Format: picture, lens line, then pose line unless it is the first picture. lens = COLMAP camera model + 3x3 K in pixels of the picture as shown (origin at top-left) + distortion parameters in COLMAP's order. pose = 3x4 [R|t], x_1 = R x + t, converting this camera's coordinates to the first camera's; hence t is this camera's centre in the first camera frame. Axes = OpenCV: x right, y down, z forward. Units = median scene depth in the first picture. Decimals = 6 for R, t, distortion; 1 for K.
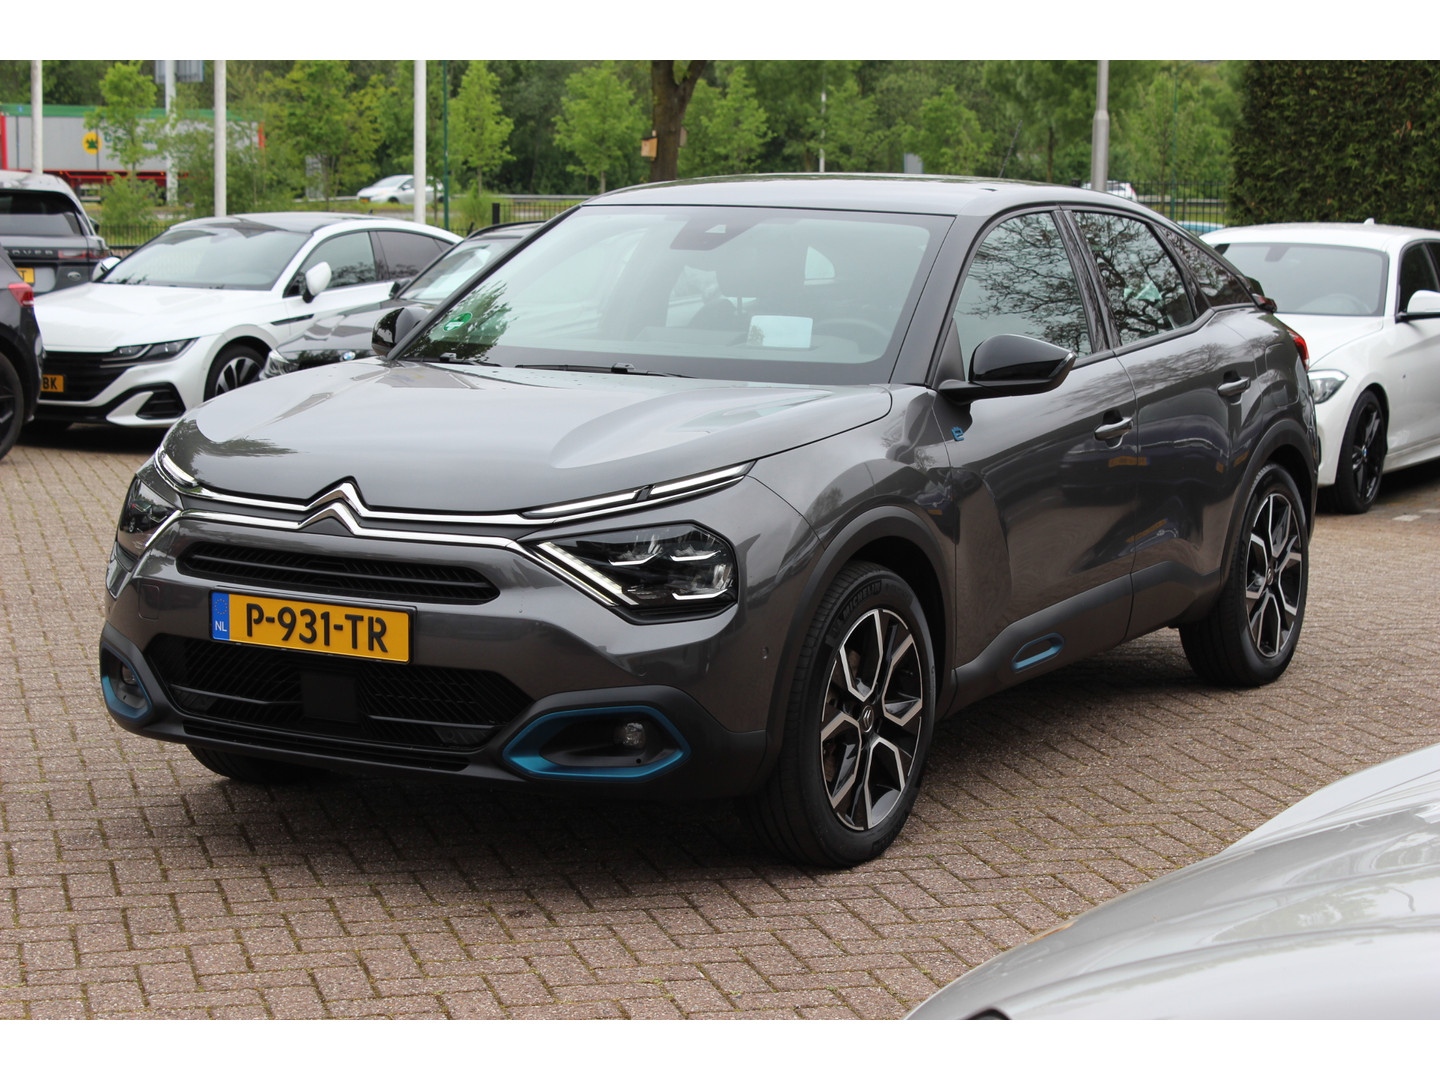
lens RADIAL K [[2949.6, 0, 721.0], [0, 2949.6, 541.8], [0, 0, 1]] dist [-0.000256, 0.000000]
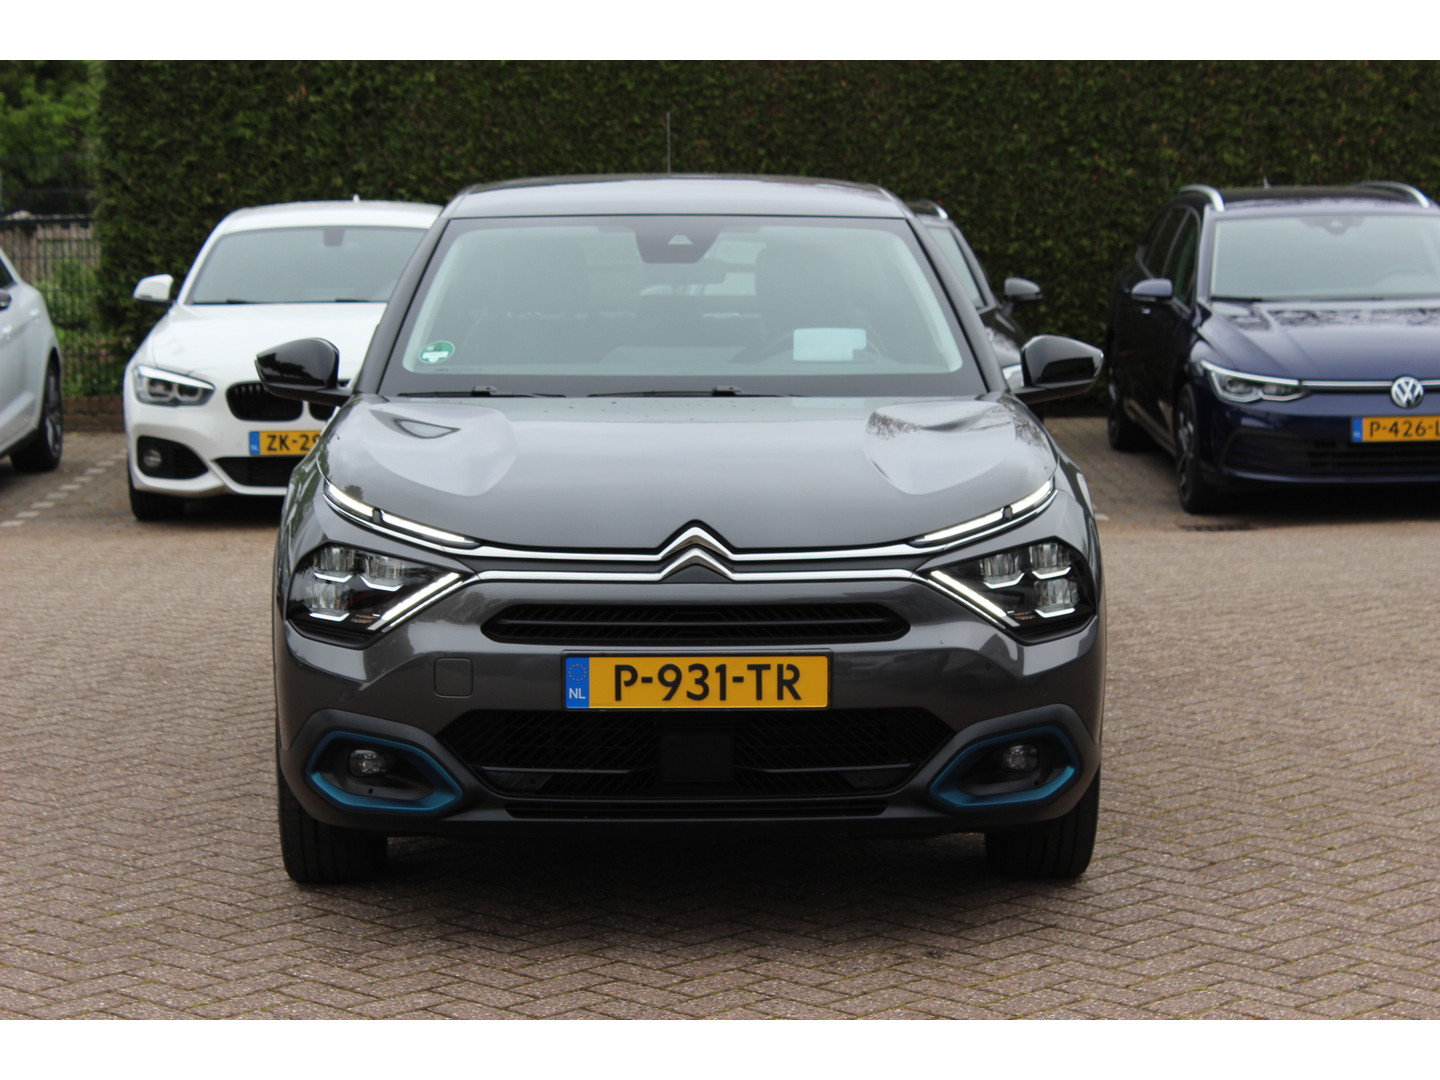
lens RADIAL K [[3484.3, 0, 725.1], [0, 3484.3, 529.5], [0, 0, 1]] dist [0.035777, 0.000000]
pose [[0.854163, -0.076434, 0.514357, -0.683708], [0.080776, 0.996634, 0.013961, -0.033524], [-0.513693, 0.029623, 0.857463, 0.047686]]
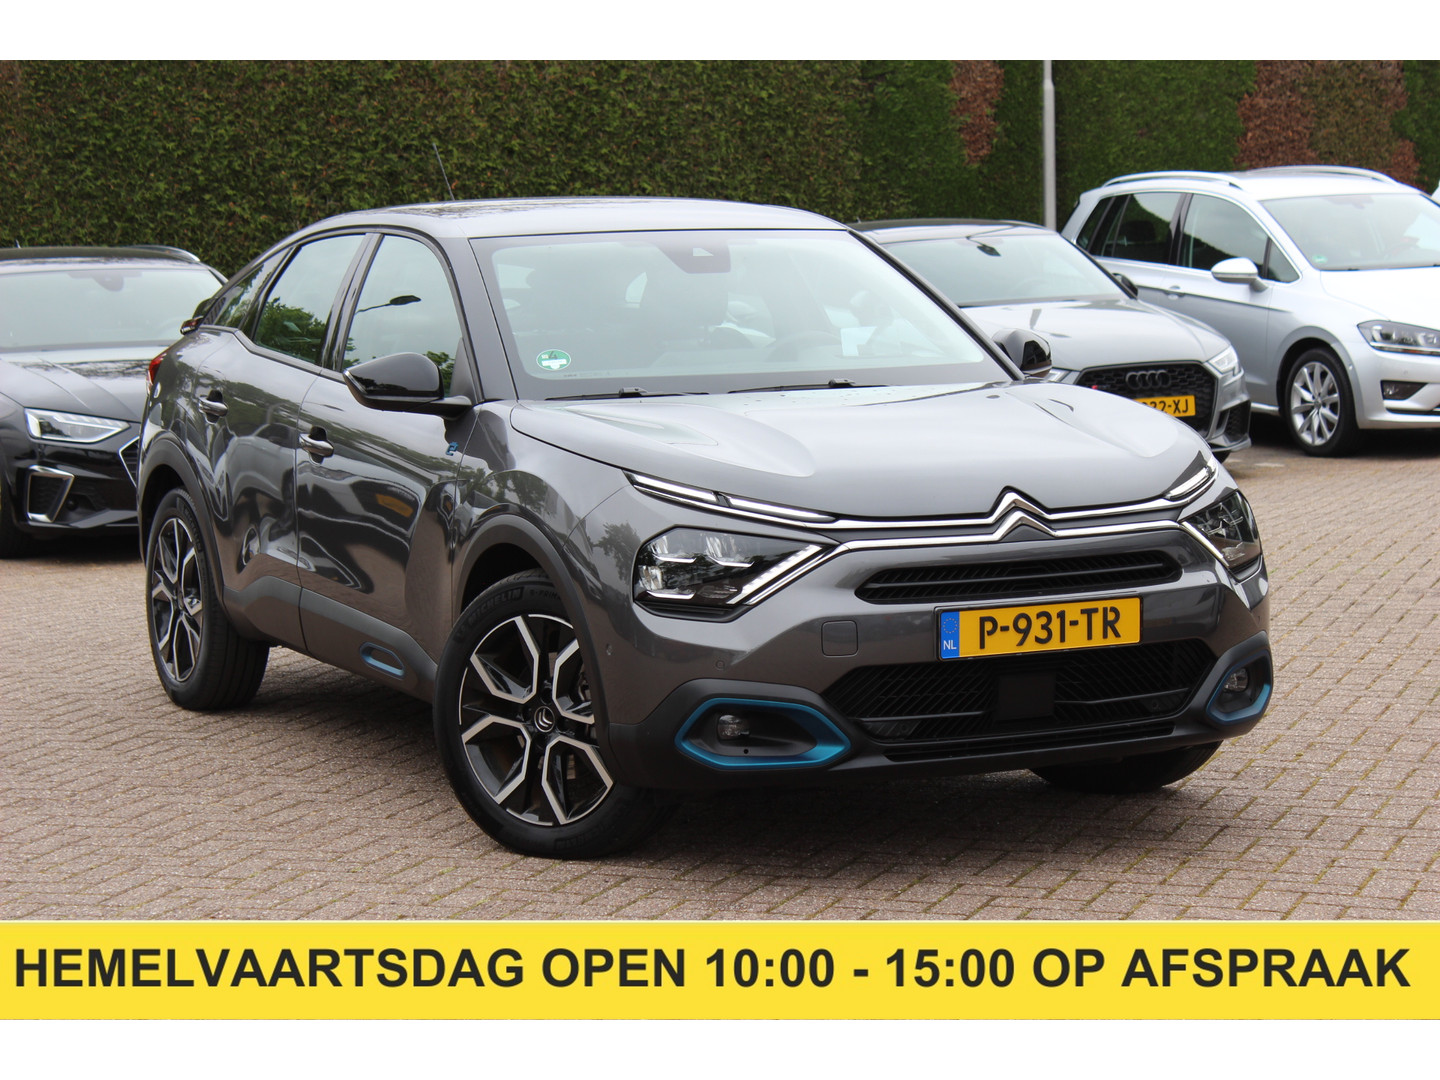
lens RADIAL K [[3484.3, 0, 723.2], [0, 3484.3, 548.5], [0, 0, 1]] dist [0.035777, 0.000000]
pose [[0.565158, -0.112103, 0.817330, -1.198275], [0.130448, 0.990404, 0.045641, -0.069844], [-0.814604, 0.080825, 0.574359, 0.368519]]
